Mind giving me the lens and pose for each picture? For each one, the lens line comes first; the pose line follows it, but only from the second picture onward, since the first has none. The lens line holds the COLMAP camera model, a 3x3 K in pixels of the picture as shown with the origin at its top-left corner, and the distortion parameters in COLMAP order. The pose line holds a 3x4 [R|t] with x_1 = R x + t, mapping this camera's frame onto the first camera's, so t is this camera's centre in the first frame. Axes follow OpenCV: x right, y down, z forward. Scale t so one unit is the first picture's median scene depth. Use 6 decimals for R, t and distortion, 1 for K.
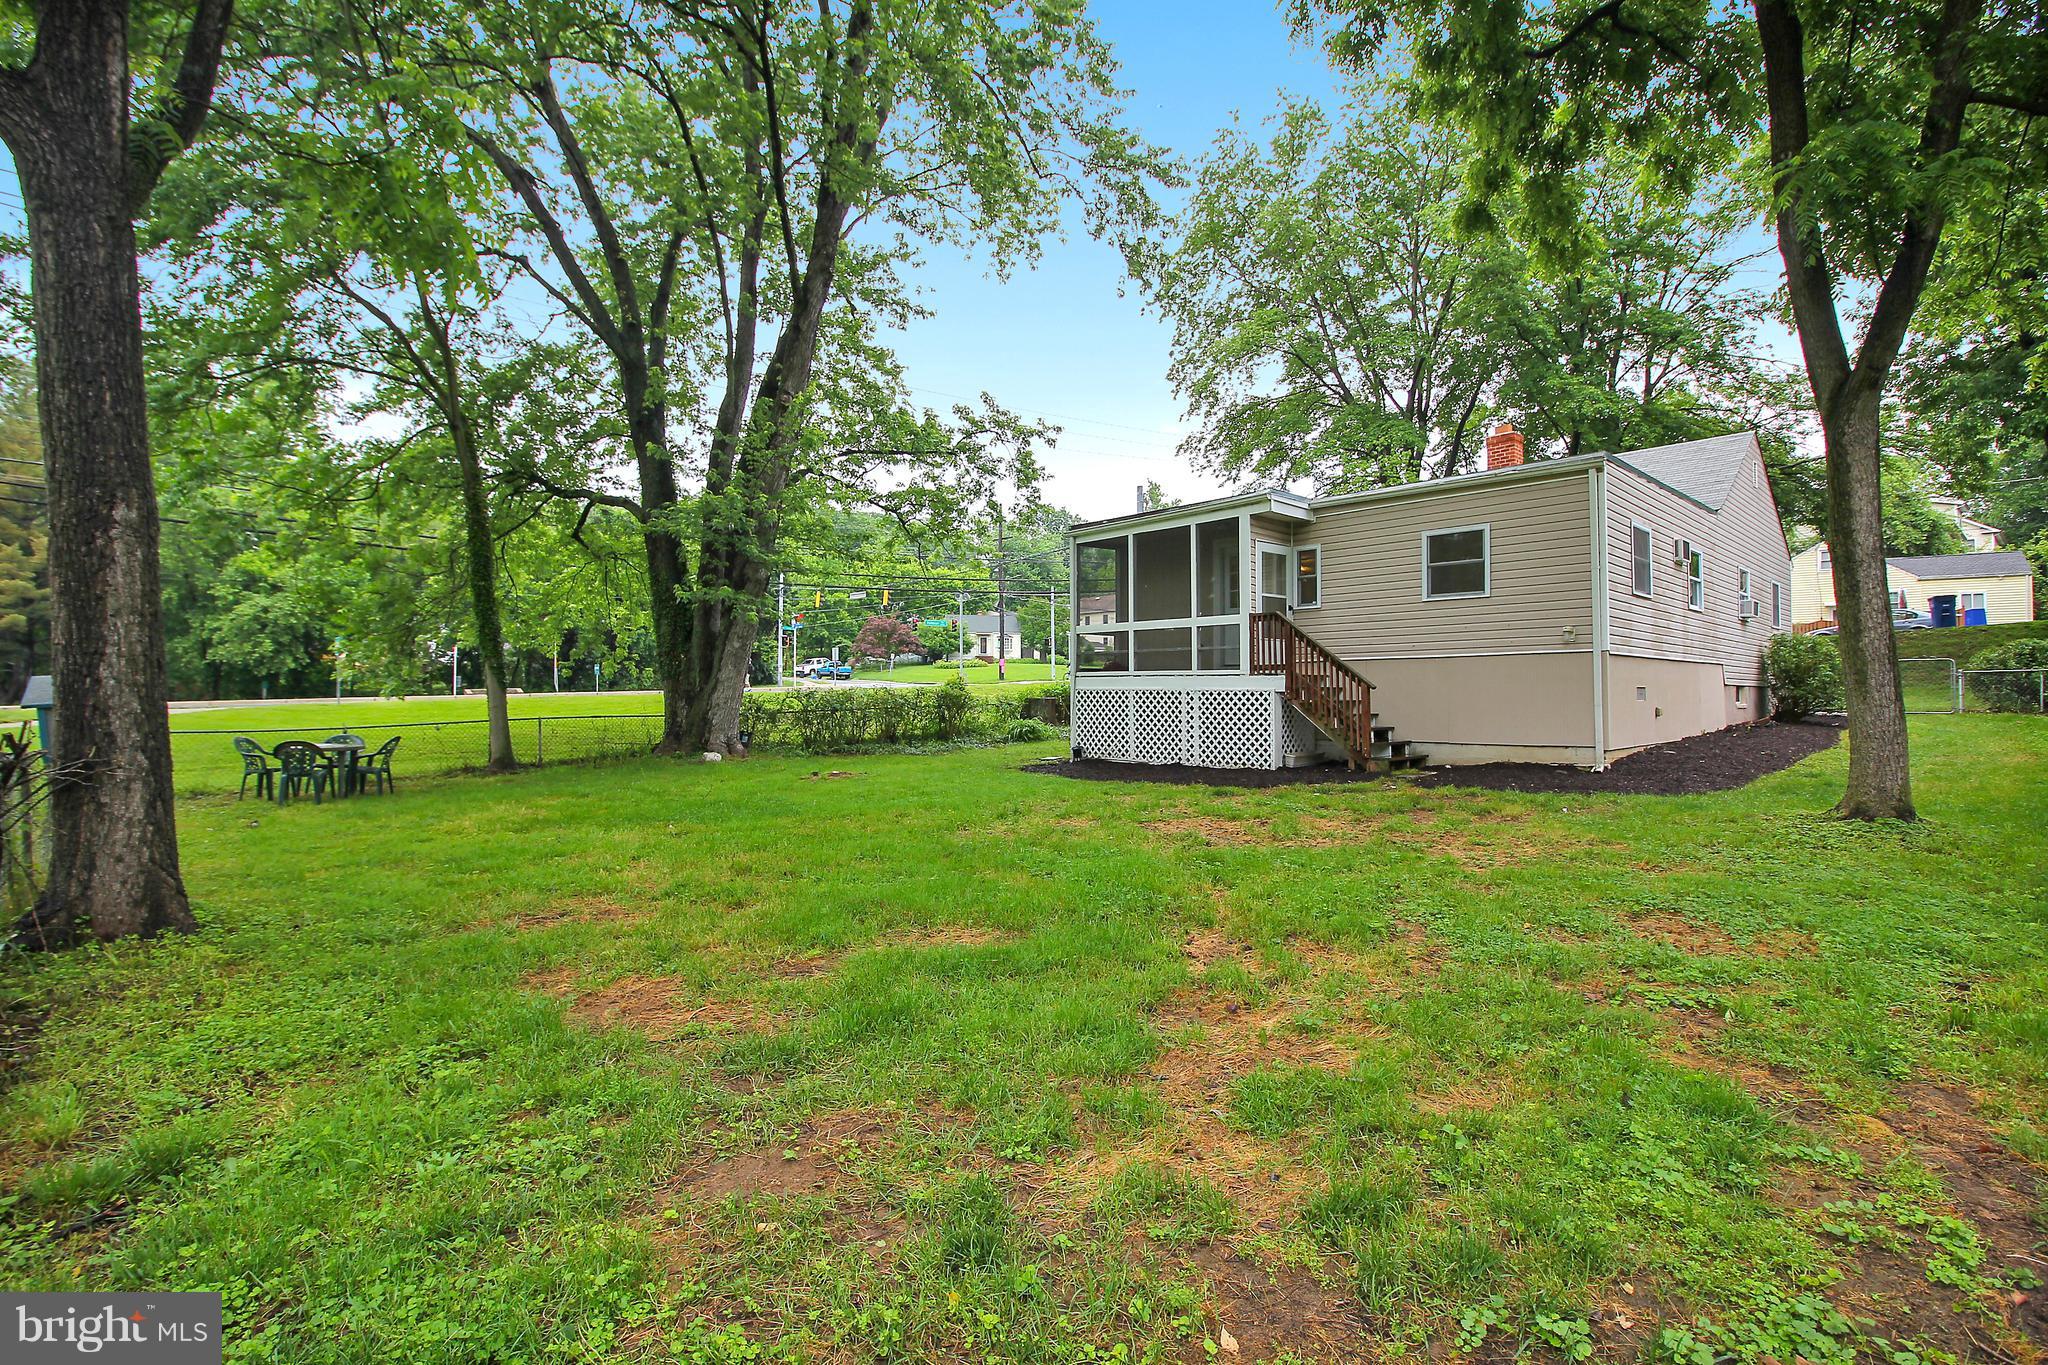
lens RADIAL K [[957.9, 0, 1022.8], [0, 957.9, 682.7], [0, 0, 1]] dist [-0.018771, -0.004533]
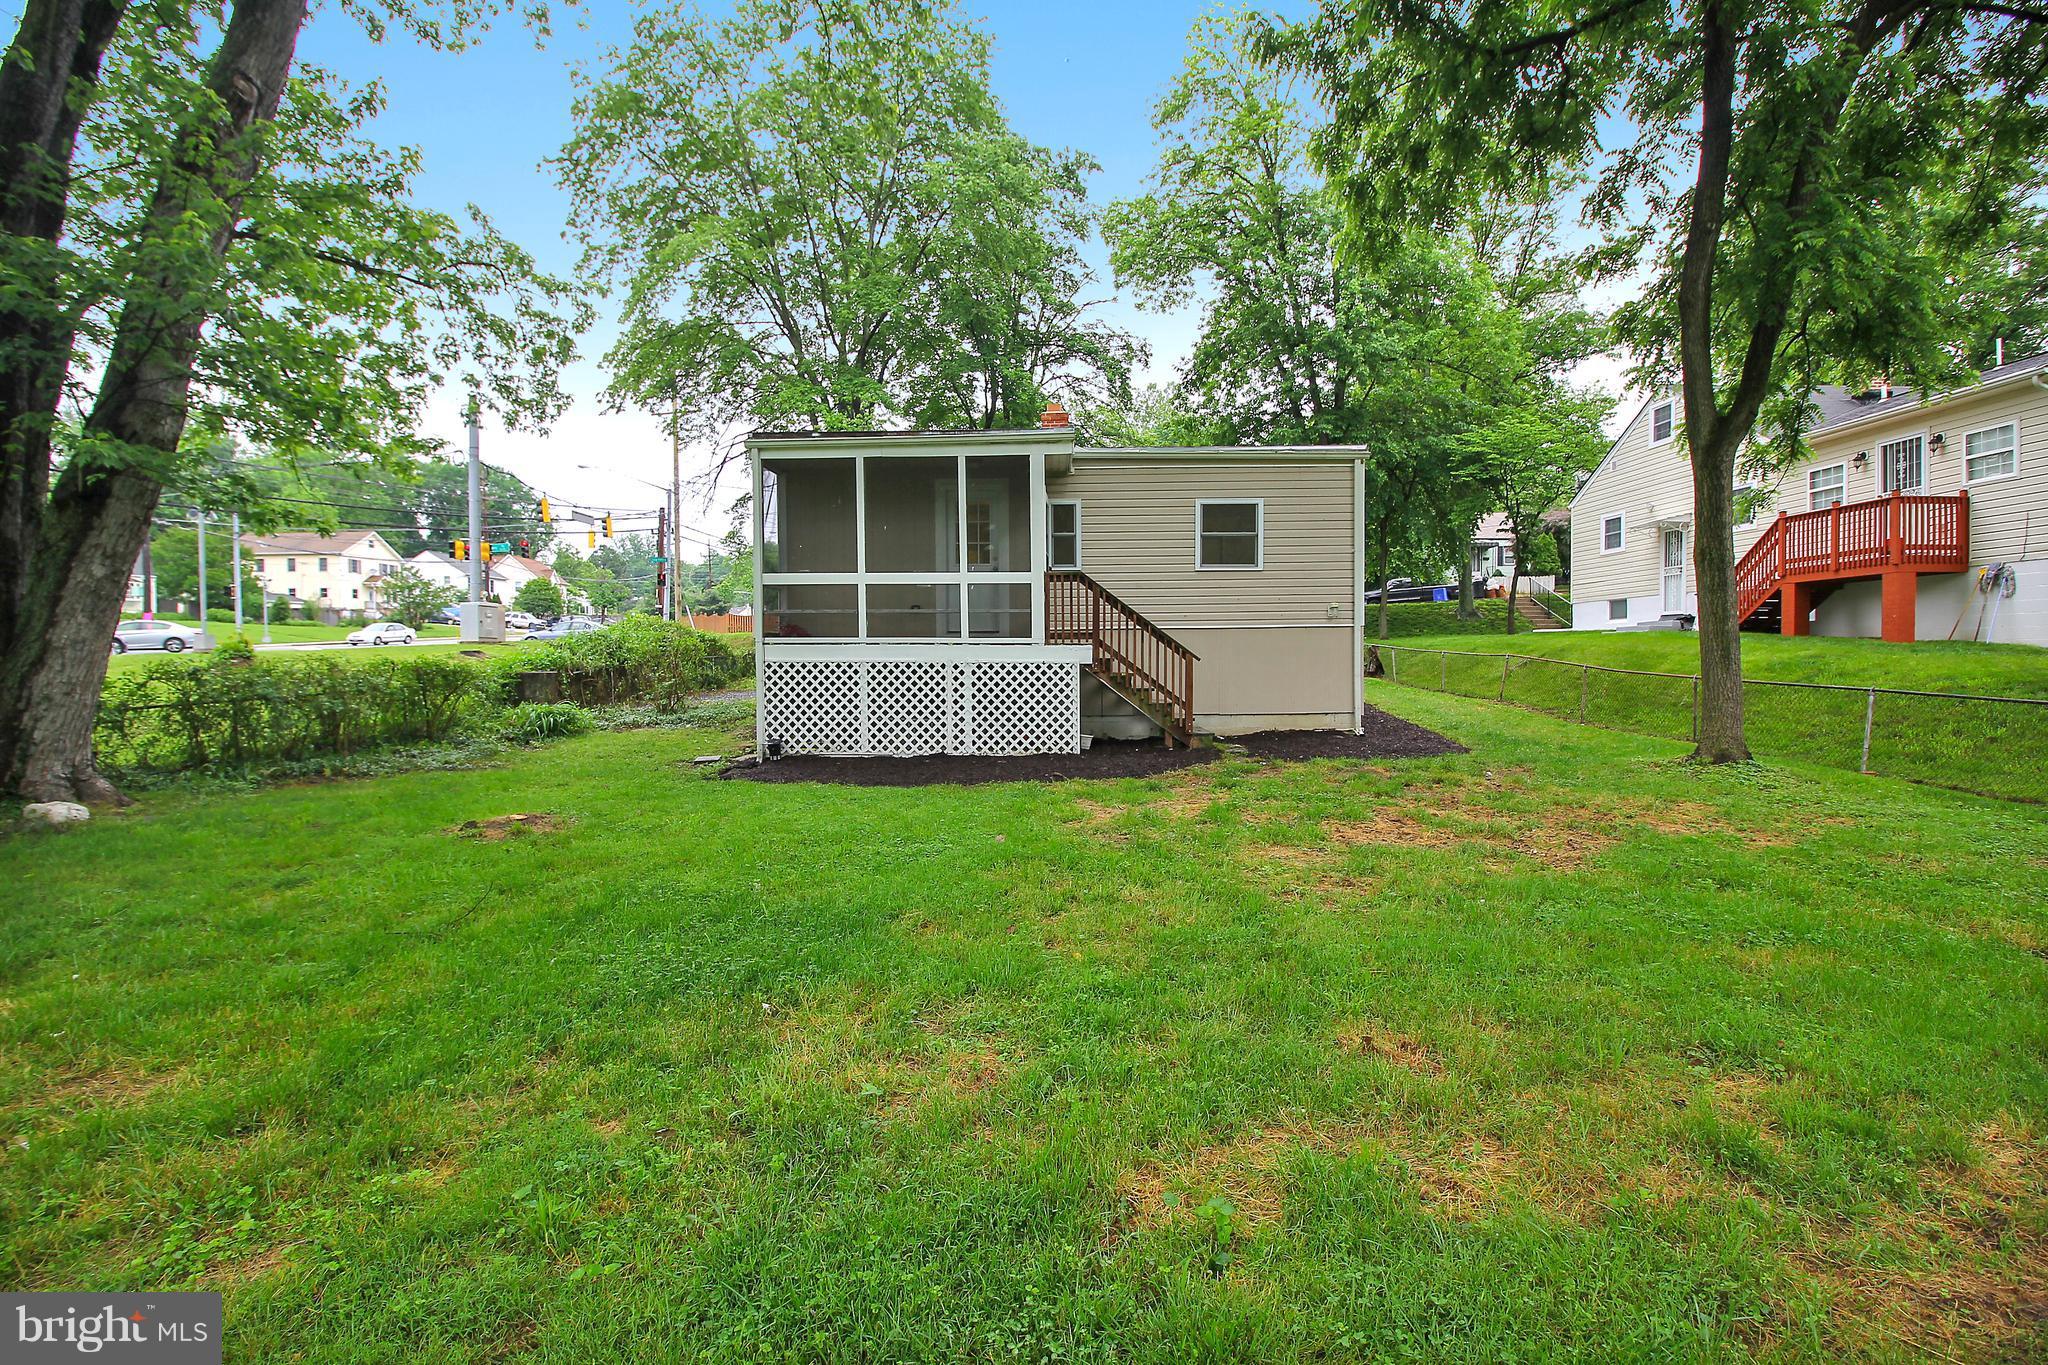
lens RADIAL K [[957.9, 0, 1029.0], [0, 957.9, 686.6], [0, 0, 1]] dist [-0.018771, -0.004533]
pose [[0.690271, -0.023123, 0.723181, -0.377378], [-0.005169, 0.999306, 0.036885, -0.001774], [-0.723532, -0.029199, 0.689673, 0.409299]]
